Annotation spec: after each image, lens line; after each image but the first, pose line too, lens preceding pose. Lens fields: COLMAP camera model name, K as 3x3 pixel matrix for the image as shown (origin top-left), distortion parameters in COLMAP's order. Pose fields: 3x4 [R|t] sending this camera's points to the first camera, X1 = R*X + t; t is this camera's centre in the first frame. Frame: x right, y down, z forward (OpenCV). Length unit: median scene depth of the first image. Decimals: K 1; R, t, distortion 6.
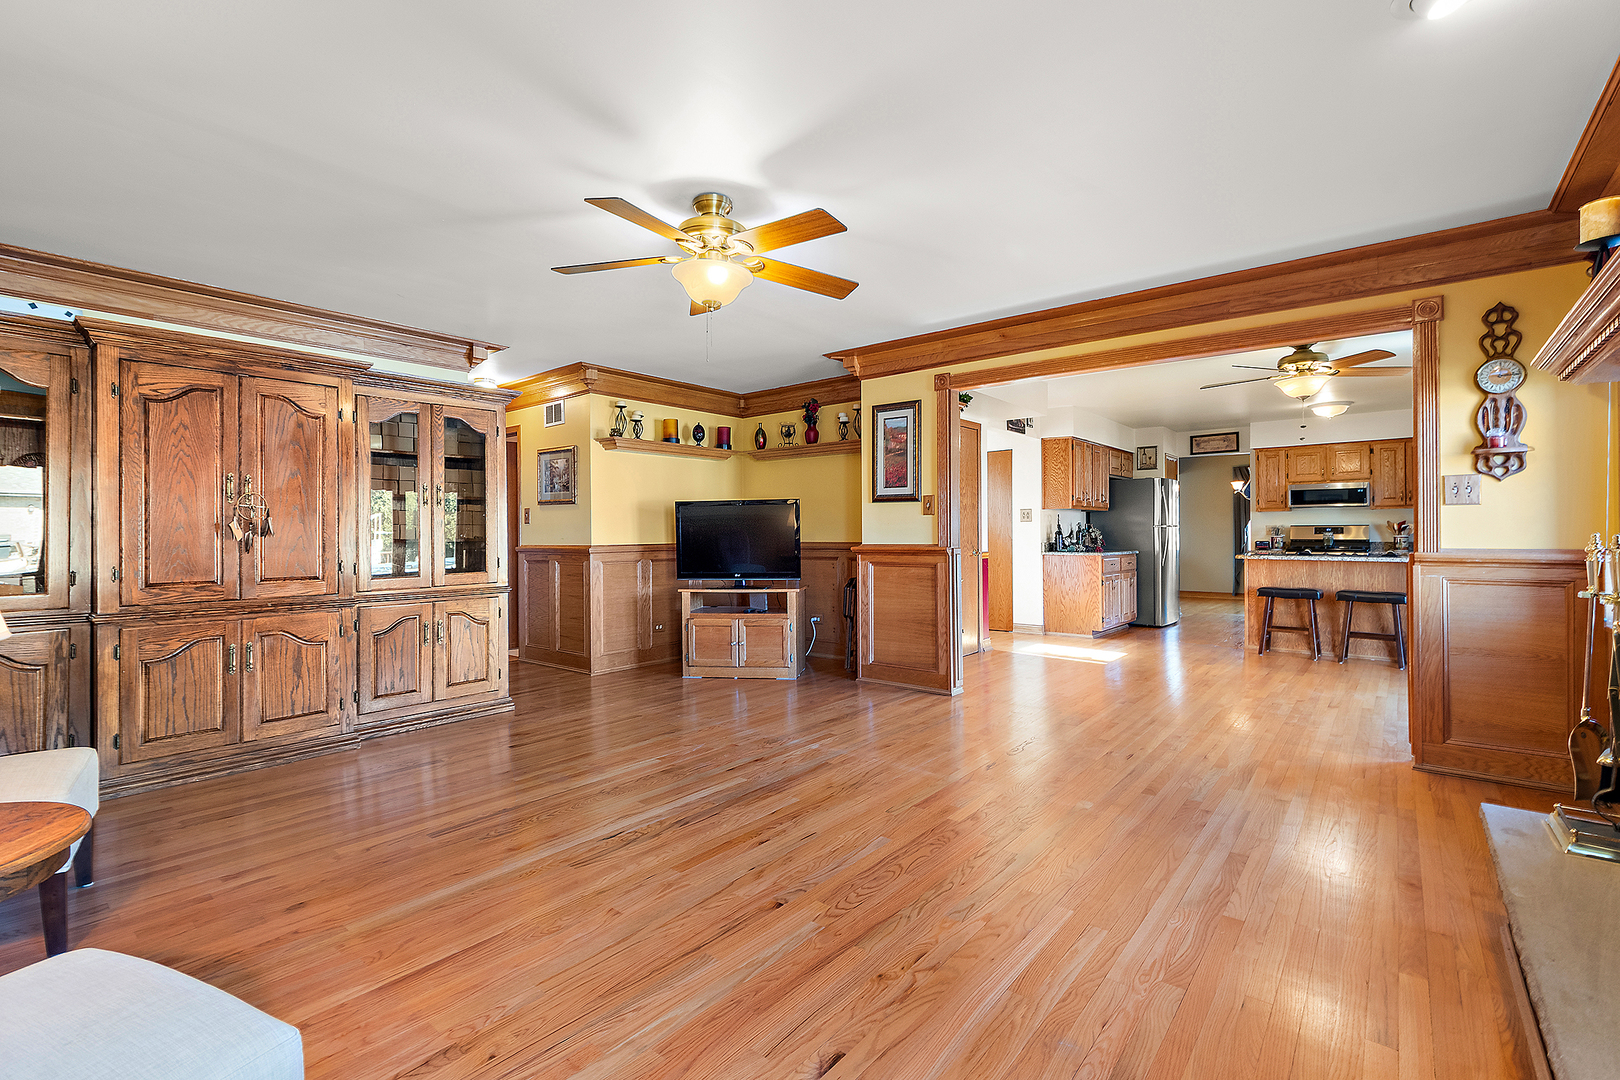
lens RADIAL K [[729.4, 0, 813.6], [0, 729.4, 532.0], [0, 0, 1]] dist [0.002957, 0.000585]
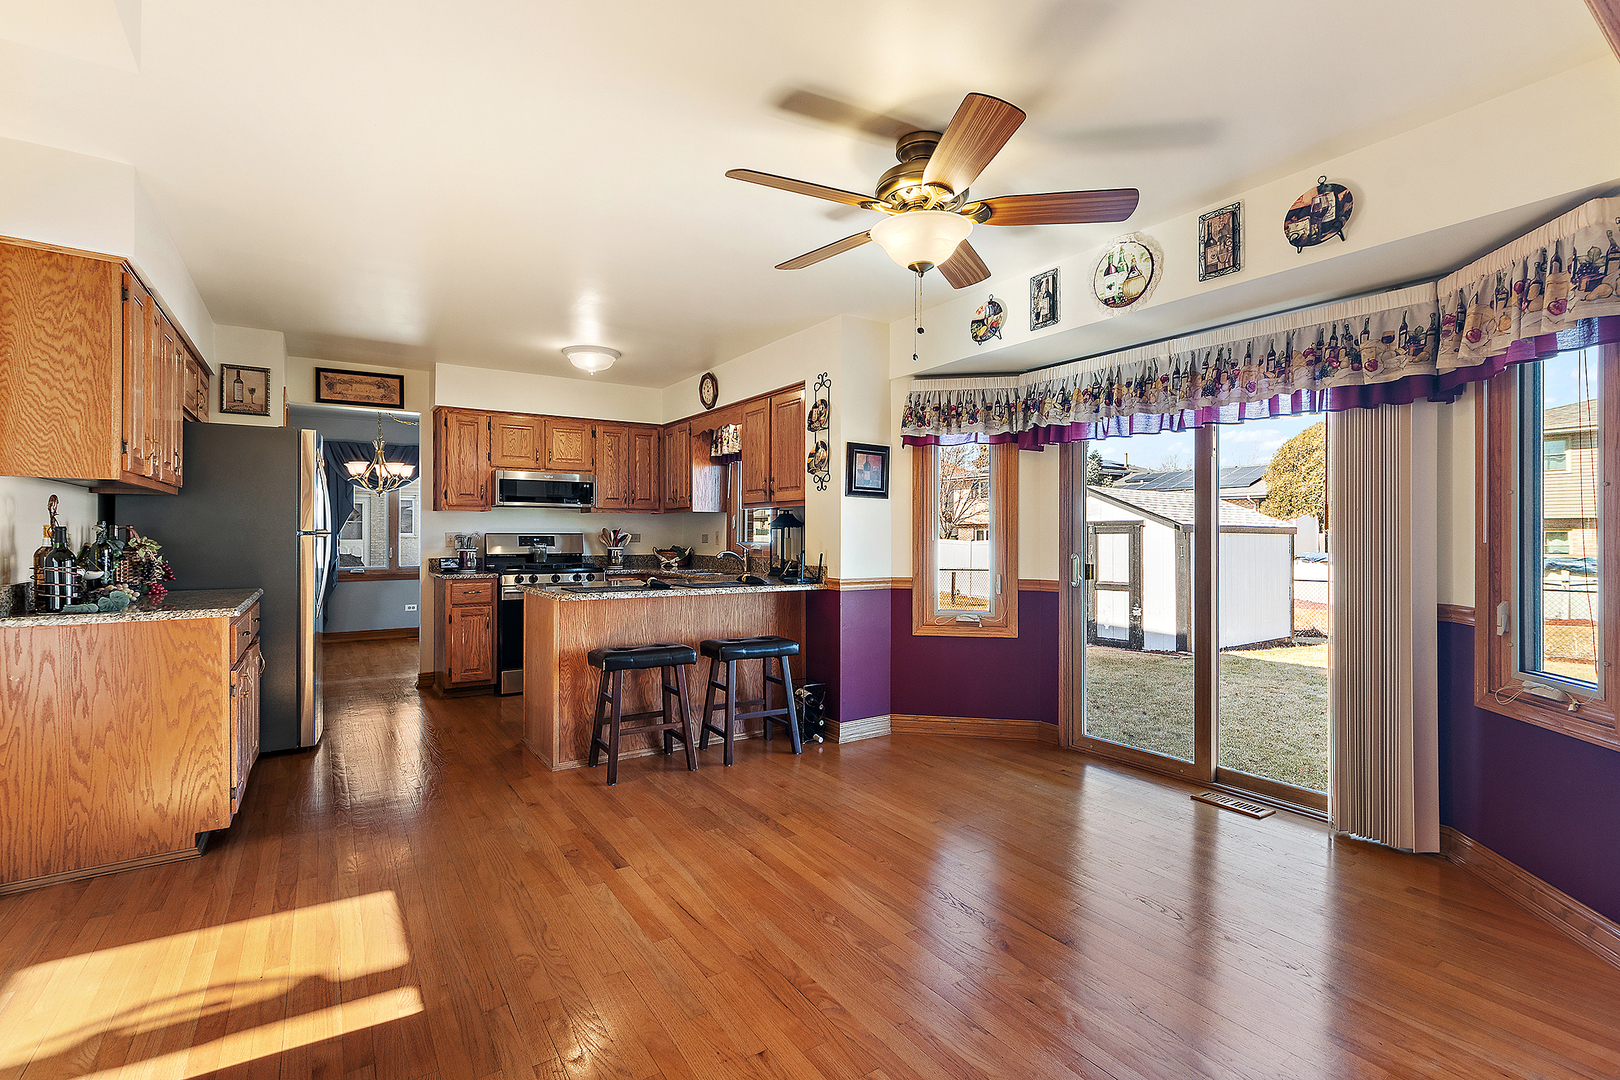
lens RADIAL K [[729.4, 0, 807.6], [0, 729.4, 534.4], [0, 0, 1]] dist [0.002957, 0.000585]
pose [[0.294192, 0.005578, 0.955730, 0.118544], [-0.001482, 0.999984, -0.005380, -0.005011], [-0.955745, 0.000167, 0.294196, 0.552505]]
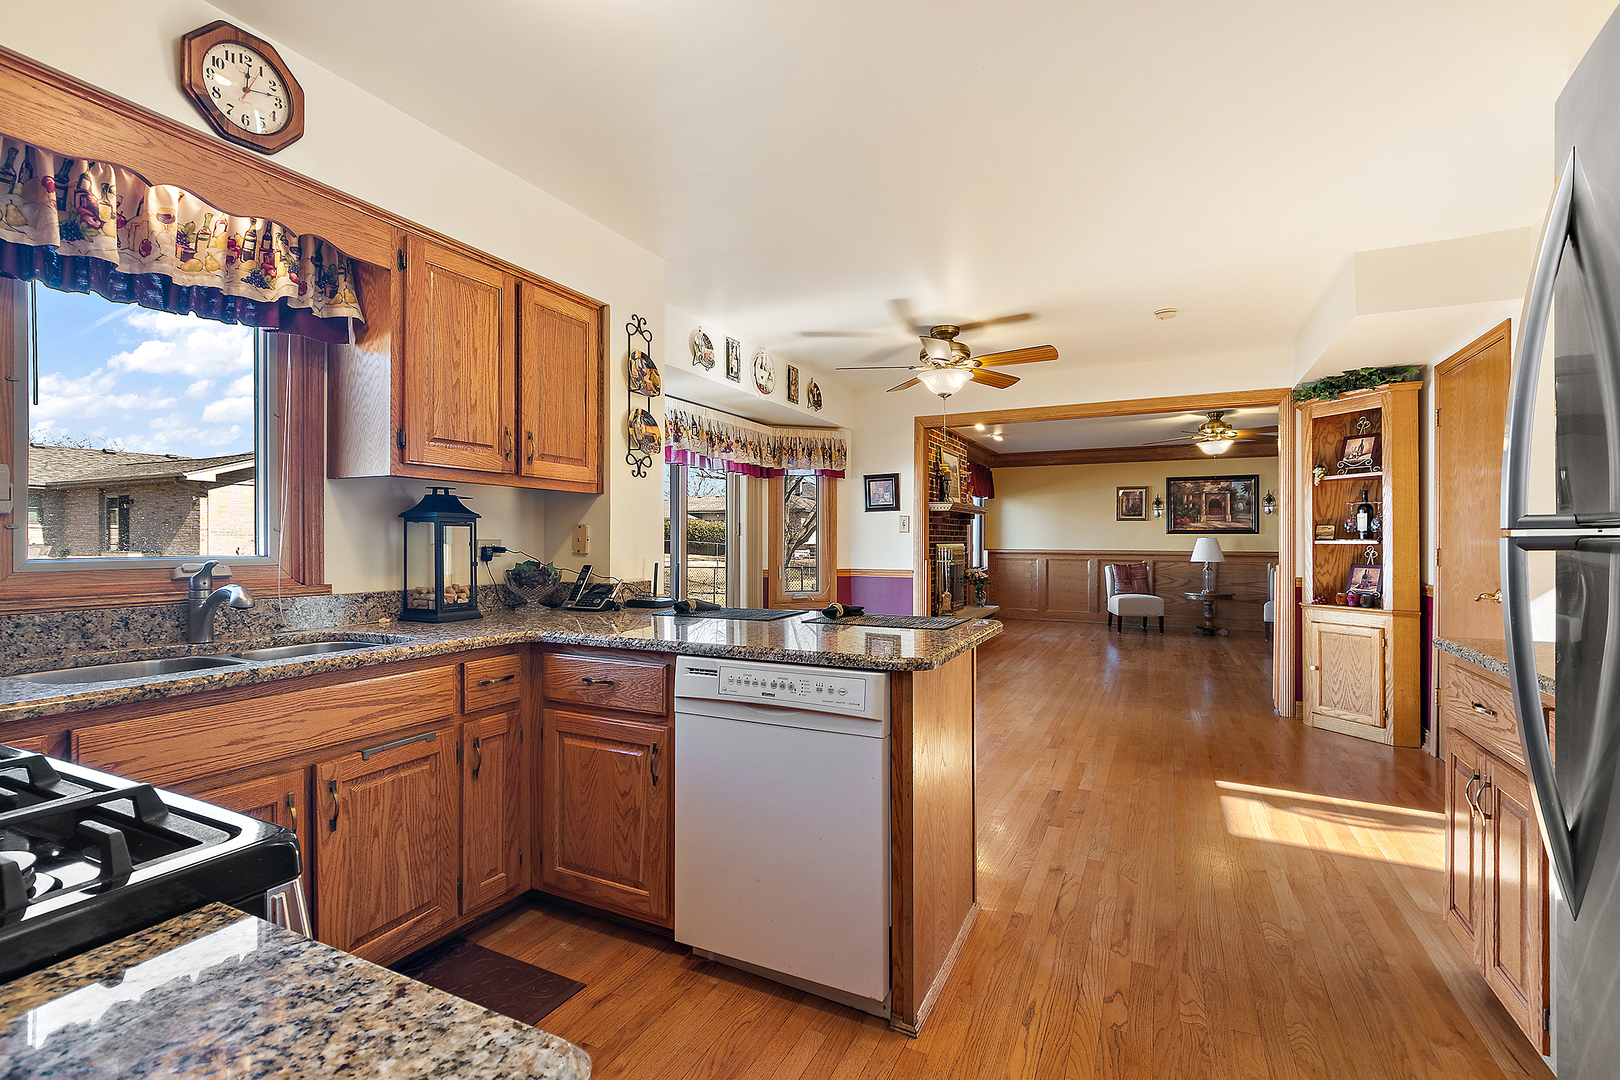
lens RADIAL K [[729.4, 0, 802.3], [0, 729.4, 540.9], [0, 0, 1]] dist [0.002957, 0.000585]
pose [[-0.975175, 0.000510, -0.221437, 0.558479], [-0.000148, 0.999996, 0.002956, -0.006829], [0.221437, 0.002916, -0.975170, 1.019478]]
